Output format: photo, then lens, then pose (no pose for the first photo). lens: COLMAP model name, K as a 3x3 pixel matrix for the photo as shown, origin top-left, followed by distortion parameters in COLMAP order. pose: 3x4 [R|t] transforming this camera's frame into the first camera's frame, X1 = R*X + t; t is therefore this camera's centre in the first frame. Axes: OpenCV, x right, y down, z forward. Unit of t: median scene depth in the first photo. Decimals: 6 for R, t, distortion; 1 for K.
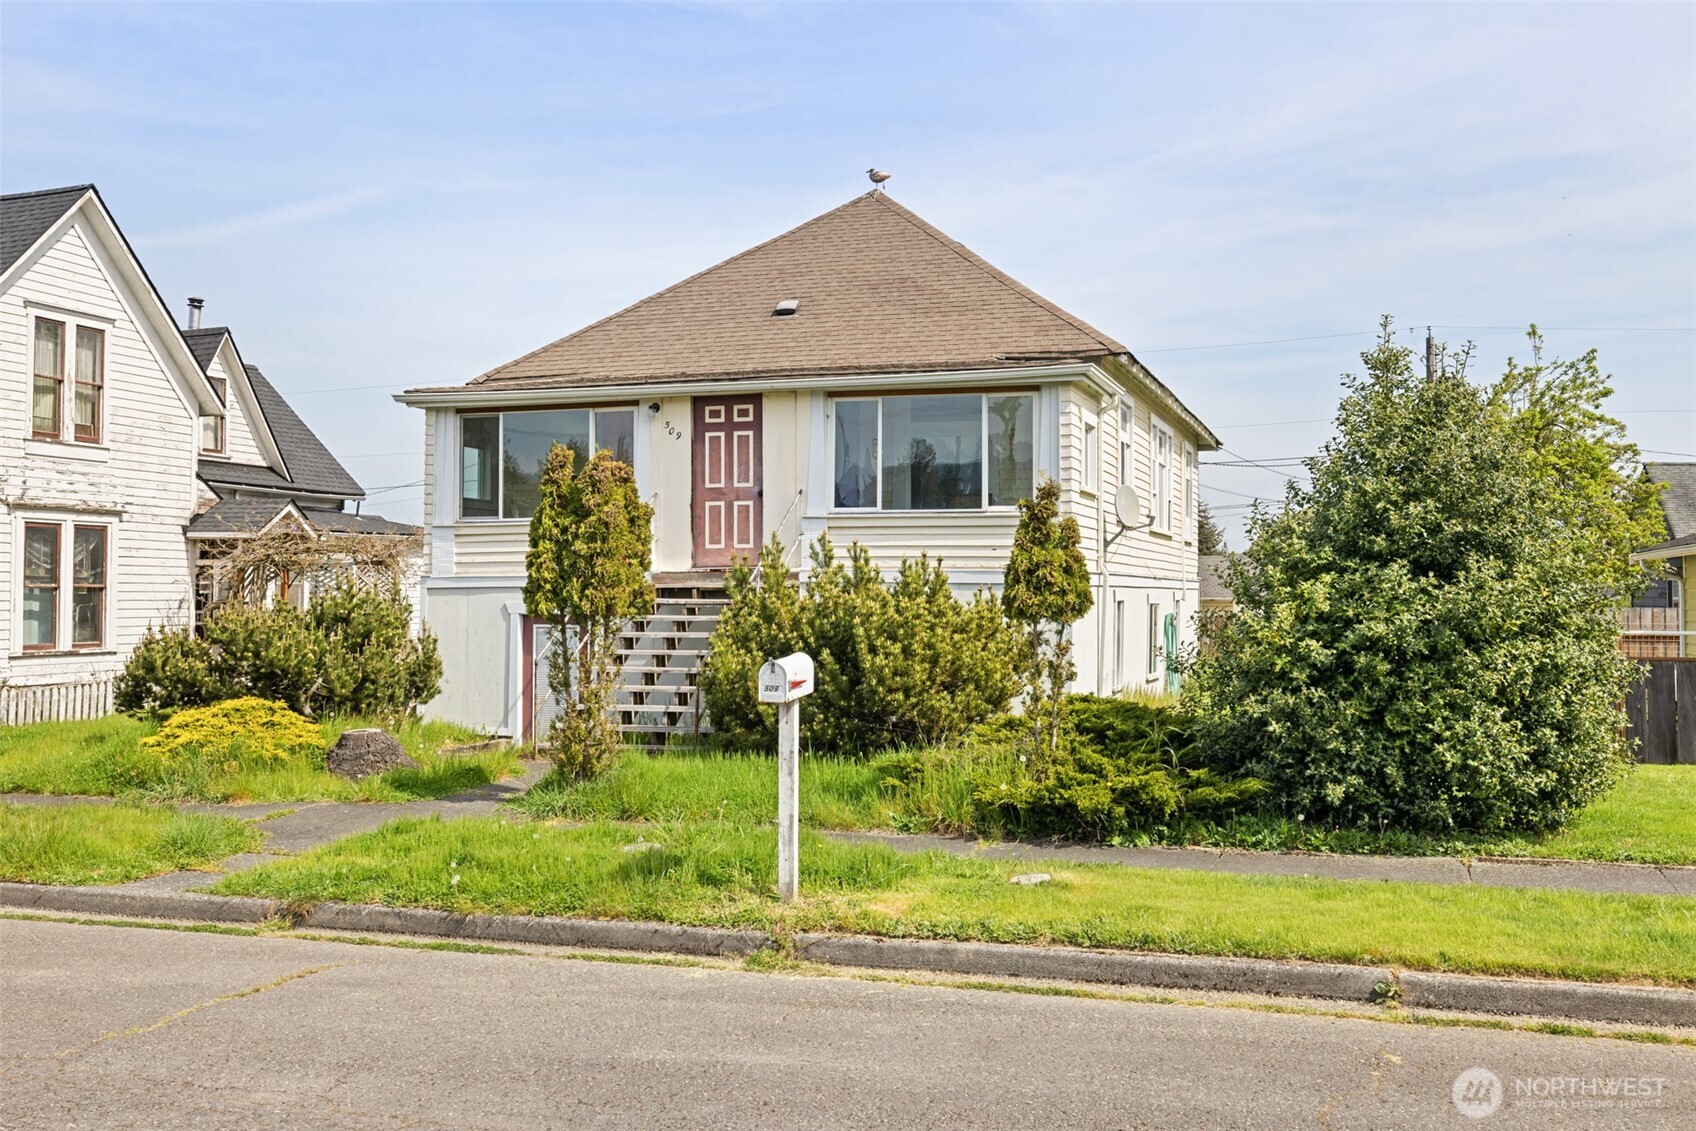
lens RADIAL K [[1729.7, 0, 791.1], [0, 1729.7, 519.1], [0, 0, 1]] dist [0.001091, 0.000000]
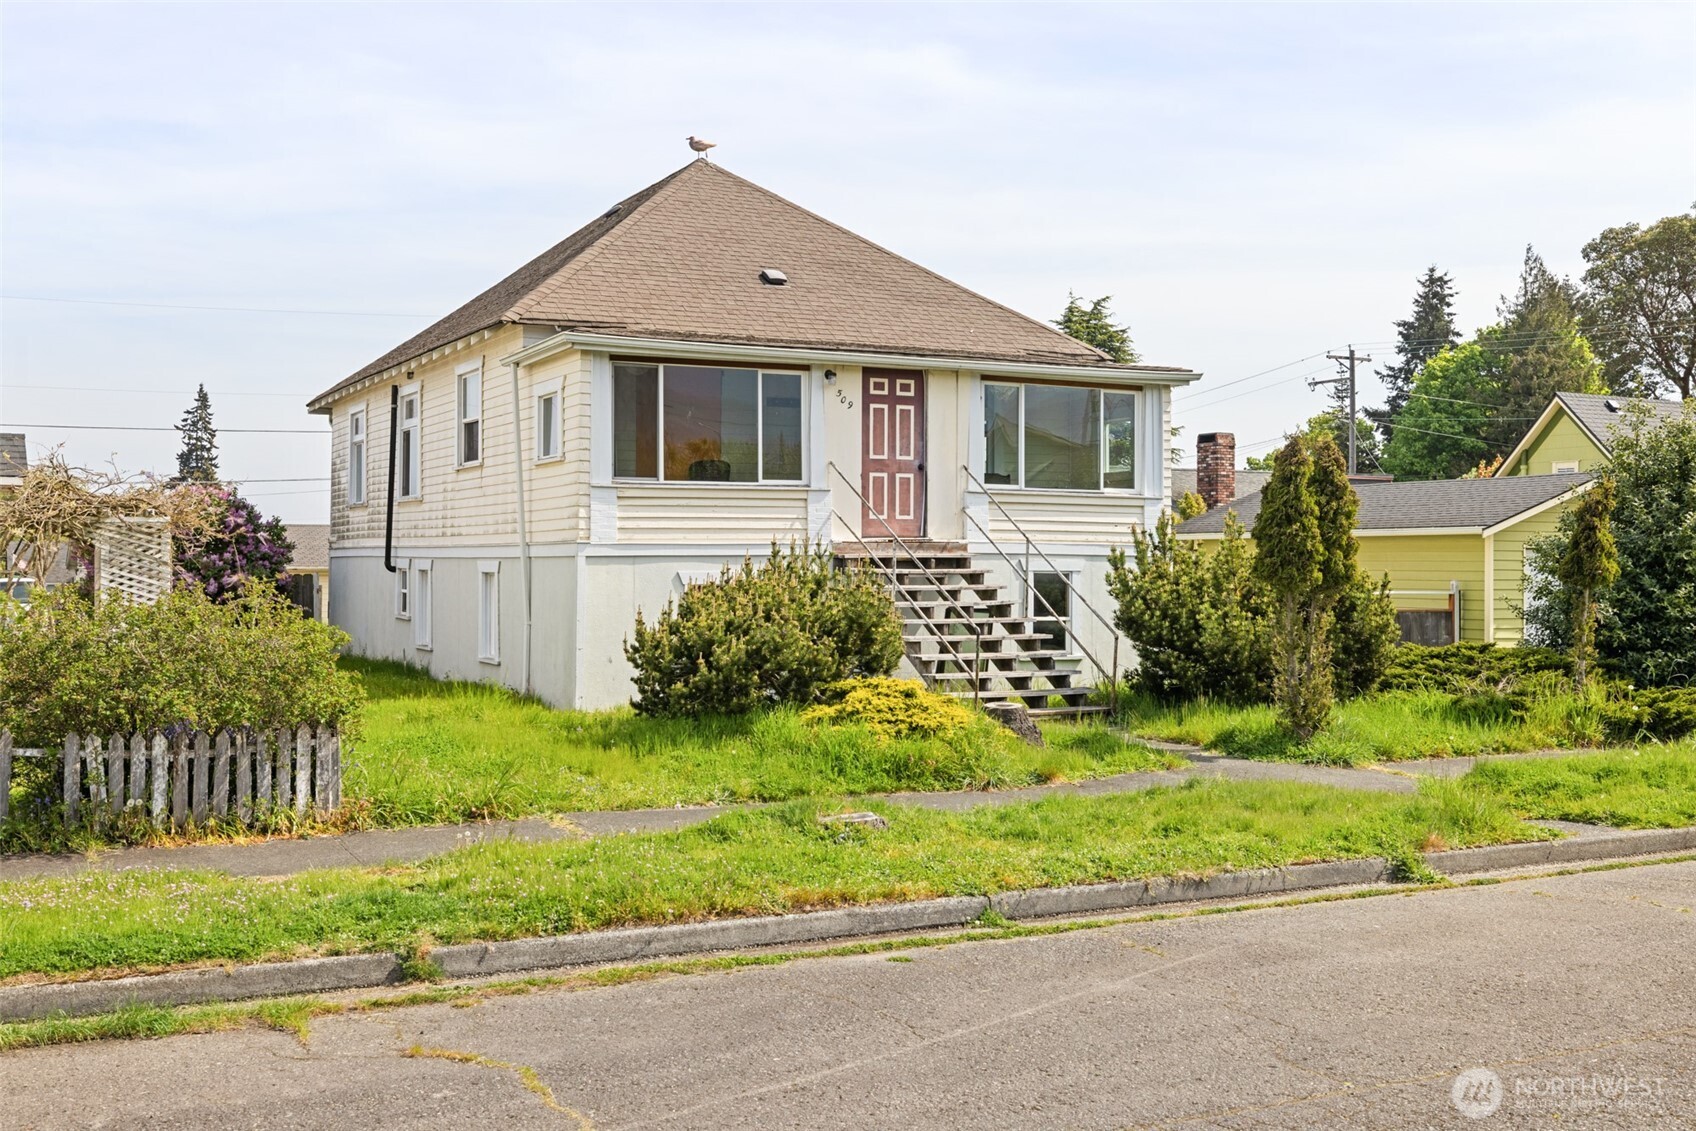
lens RADIAL K [[1729.7, 0, 835.7], [0, 1729.7, 560.2], [0, 0, 1]] dist [0.001091, 0.000000]
pose [[0.706330, 0.005071, 0.707865, -0.778675], [-0.034237, 0.999049, 0.027005, 0.014470], [-0.707055, -0.043309, 0.705831, 0.300851]]
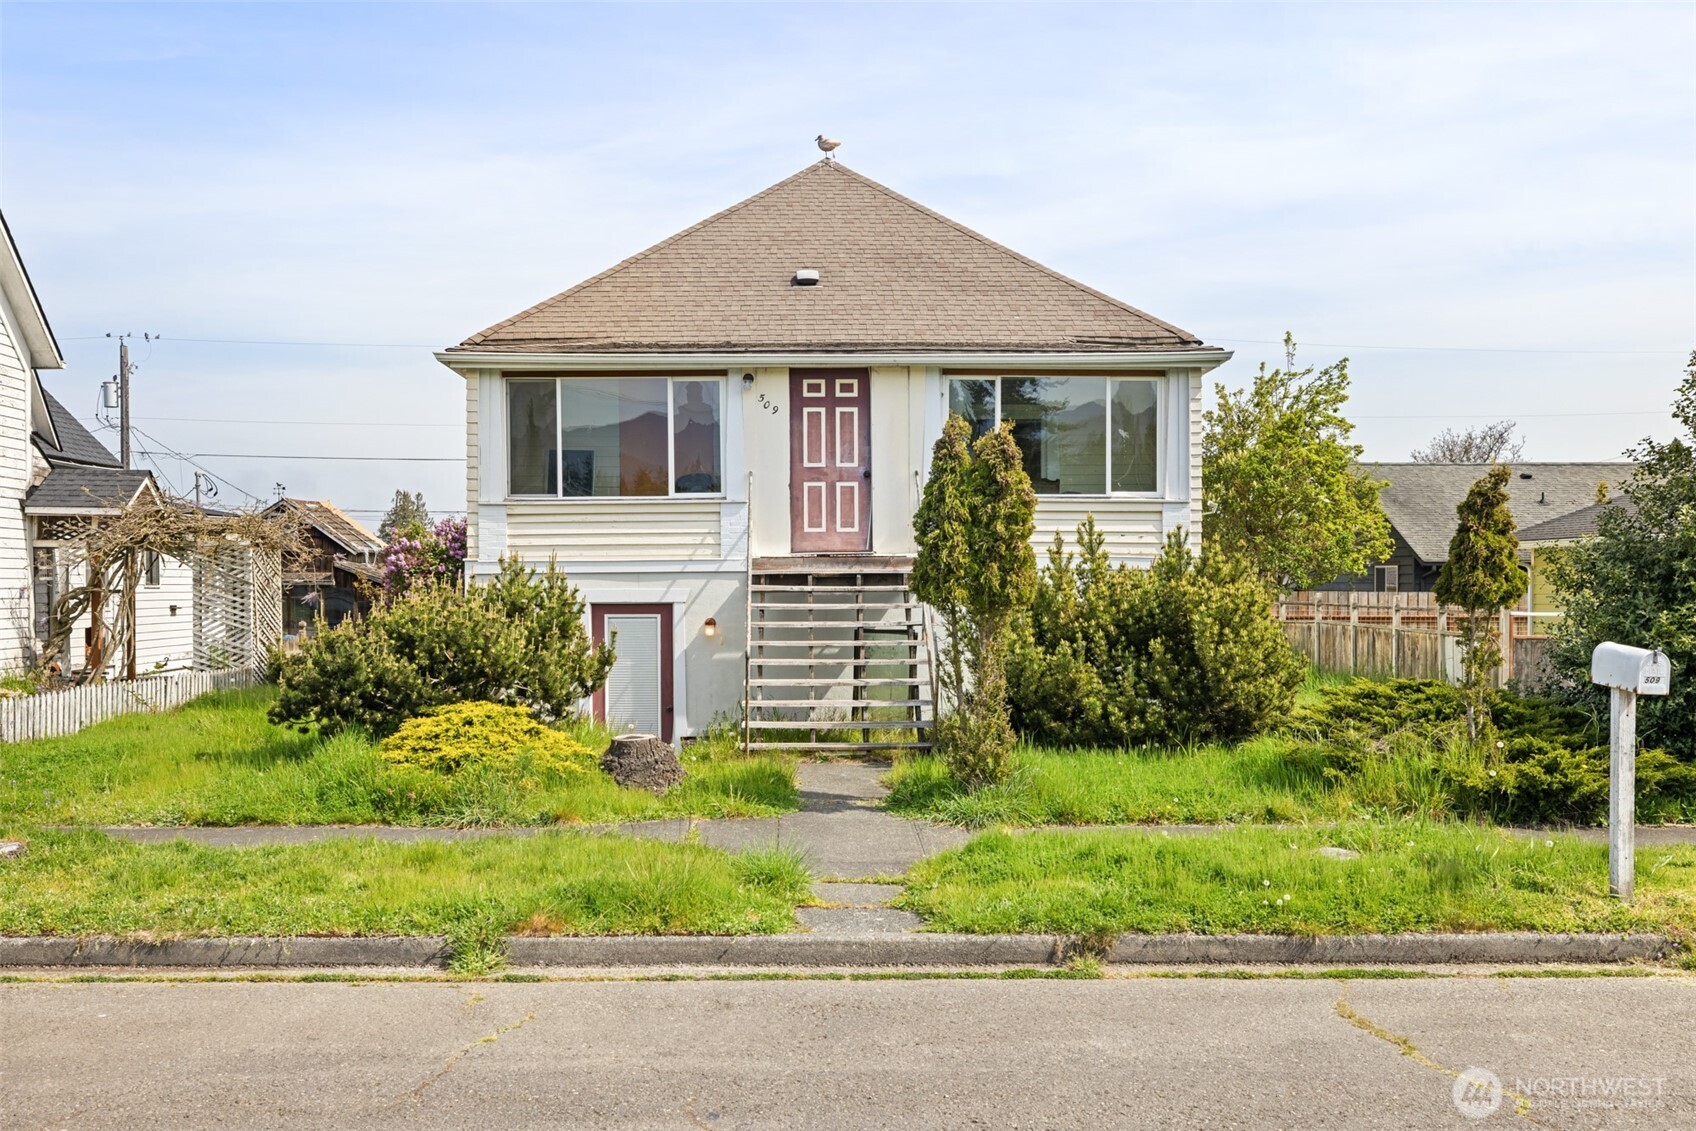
lens RADIAL K [[1729.7, 0, 814.4], [0, 1729.7, 576.1], [0, 0, 1]] dist [0.001091, 0.000000]
pose [[0.945834, 0.000944, 0.324650, -0.346752], [-0.013851, 0.999203, 0.037448, 0.005592], [-0.324356, -0.039916, 0.945093, 0.116905]]
